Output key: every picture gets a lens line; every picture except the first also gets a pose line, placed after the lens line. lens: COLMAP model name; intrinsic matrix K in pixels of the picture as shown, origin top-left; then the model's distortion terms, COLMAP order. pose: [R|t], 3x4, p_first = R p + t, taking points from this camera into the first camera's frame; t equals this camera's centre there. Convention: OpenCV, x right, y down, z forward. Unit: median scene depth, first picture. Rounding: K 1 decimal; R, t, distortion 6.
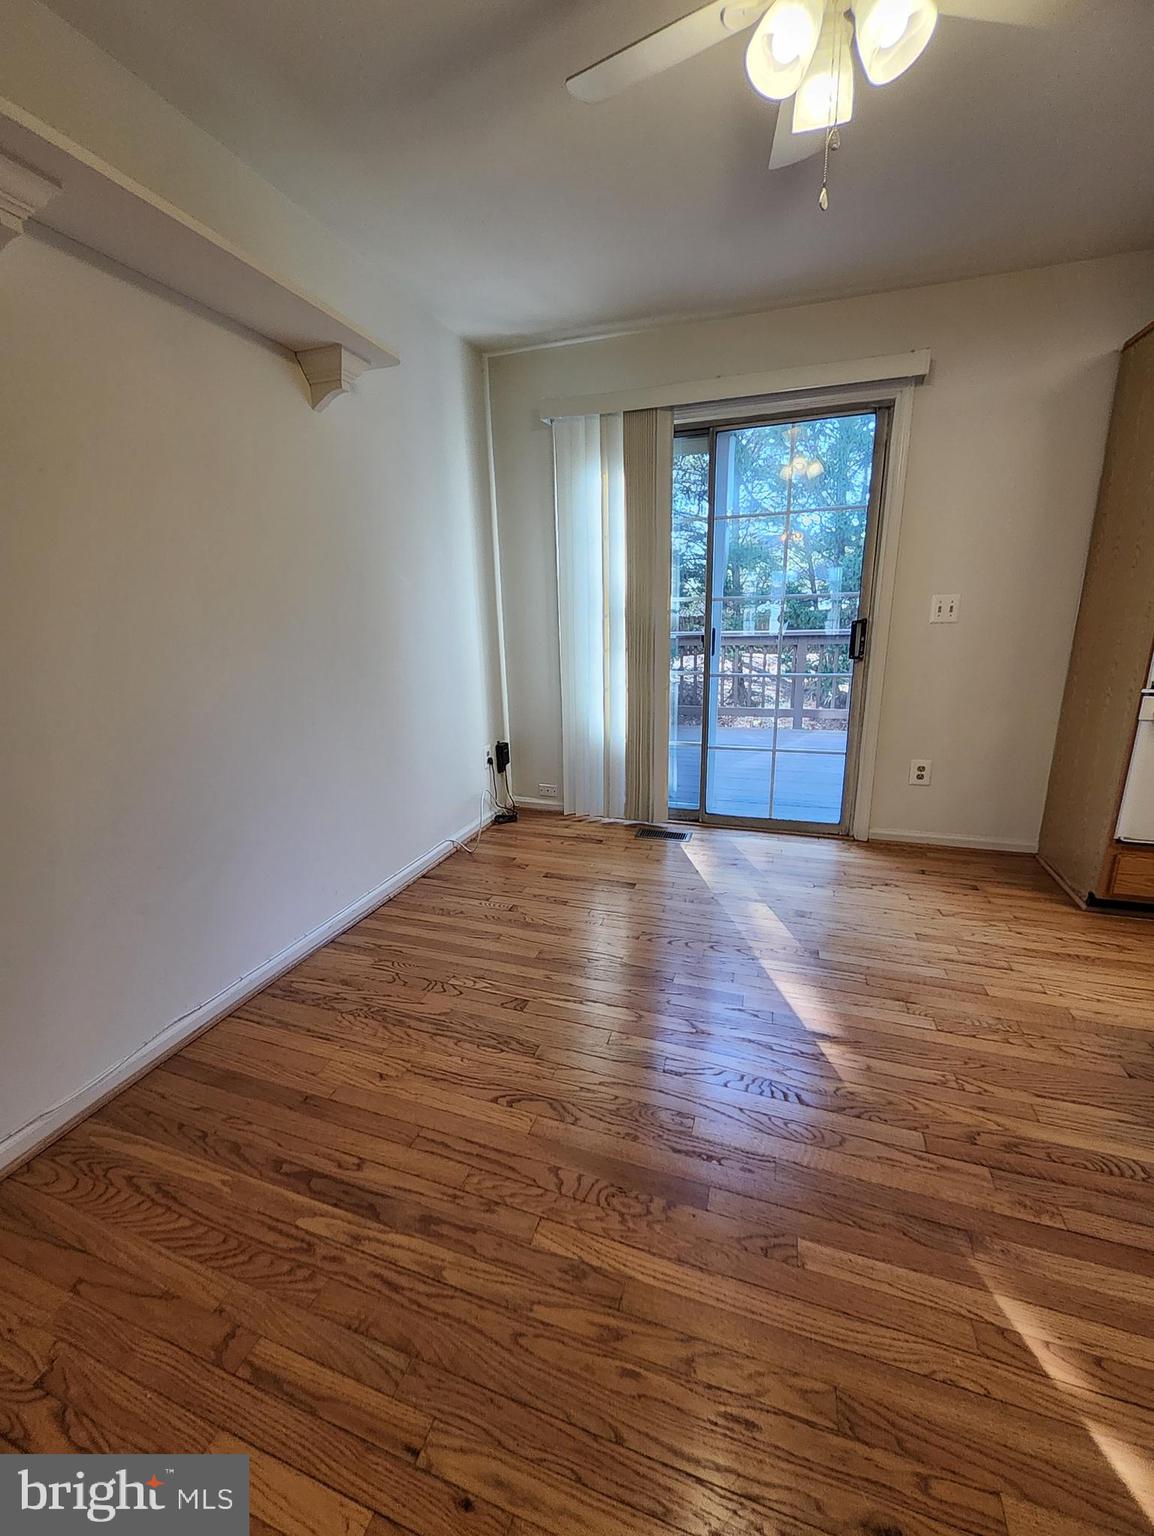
lens RADIAL K [[601.2, 0, 573.6], [0, 601.2, 768.7], [0, 0, 1]] dist [-0.000362, -0.004170]
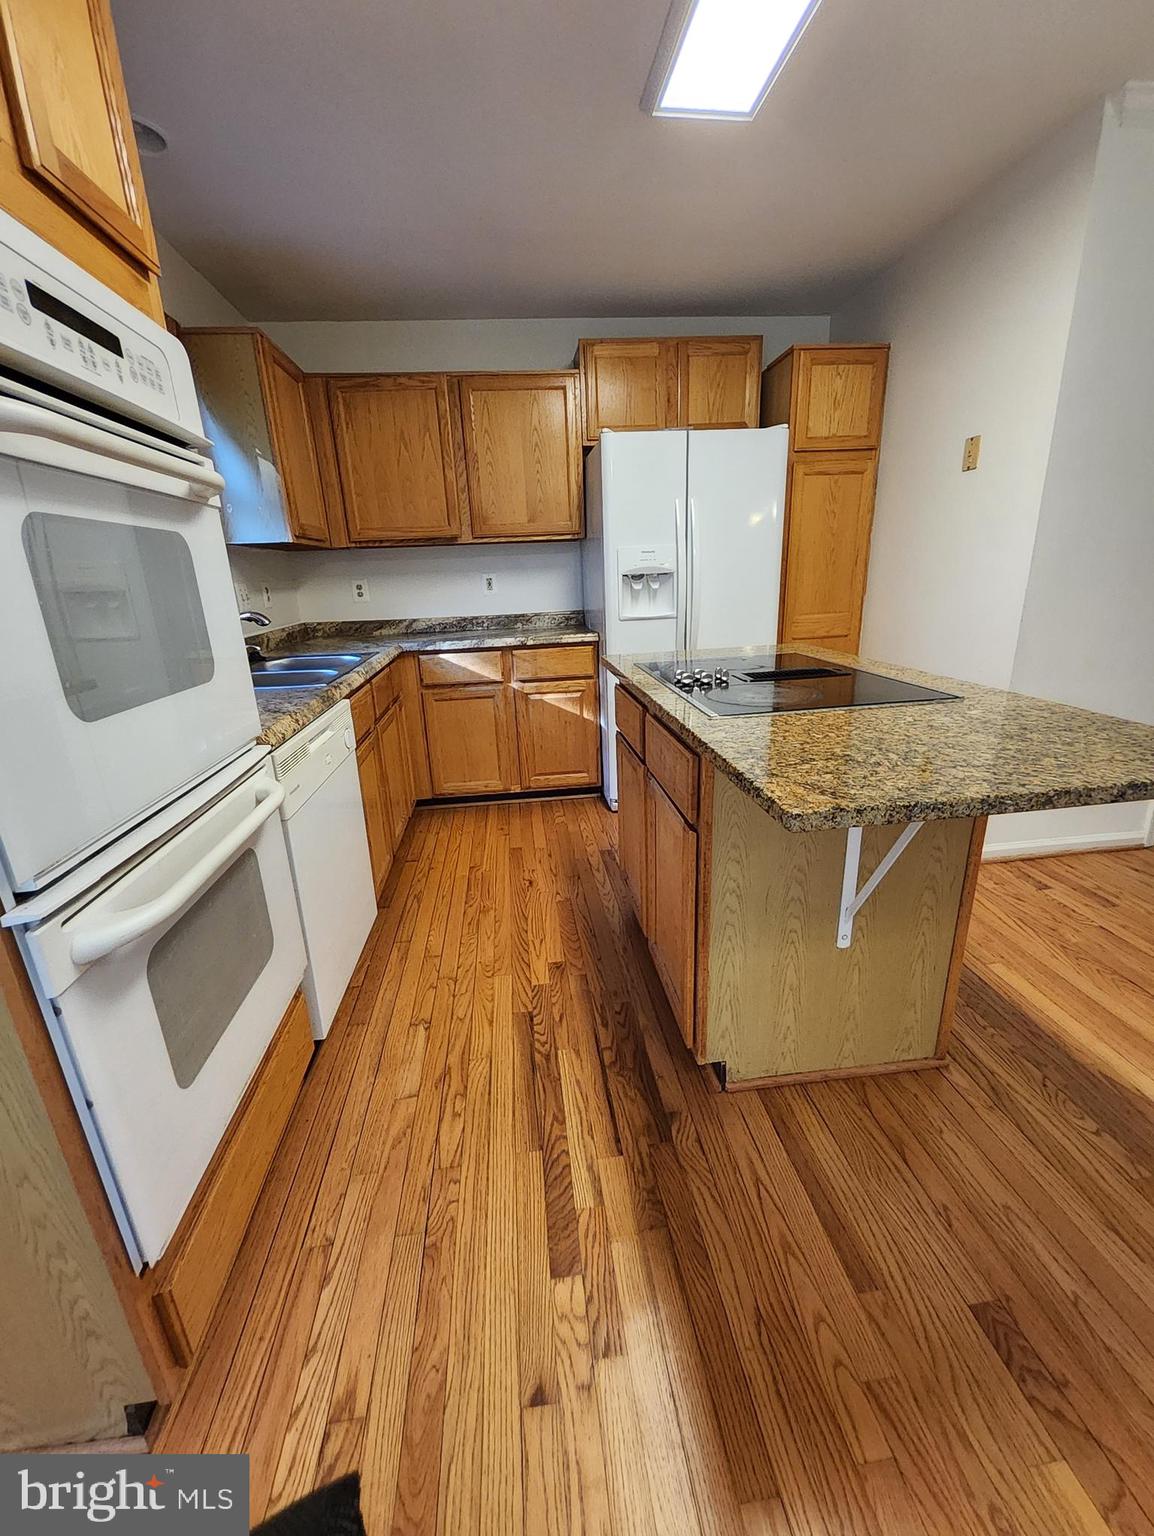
lens RADIAL K [[601.2, 0, 571.4], [0, 601.2, 769.3], [0, 0, 1]] dist [-0.000362, -0.004170]
pose [[-0.420425, -0.237942, 0.875572, 0.681791], [0.277470, 0.885053, 0.373753, -0.266063], [-0.863859, 0.400080, -0.306077, 0.943588]]
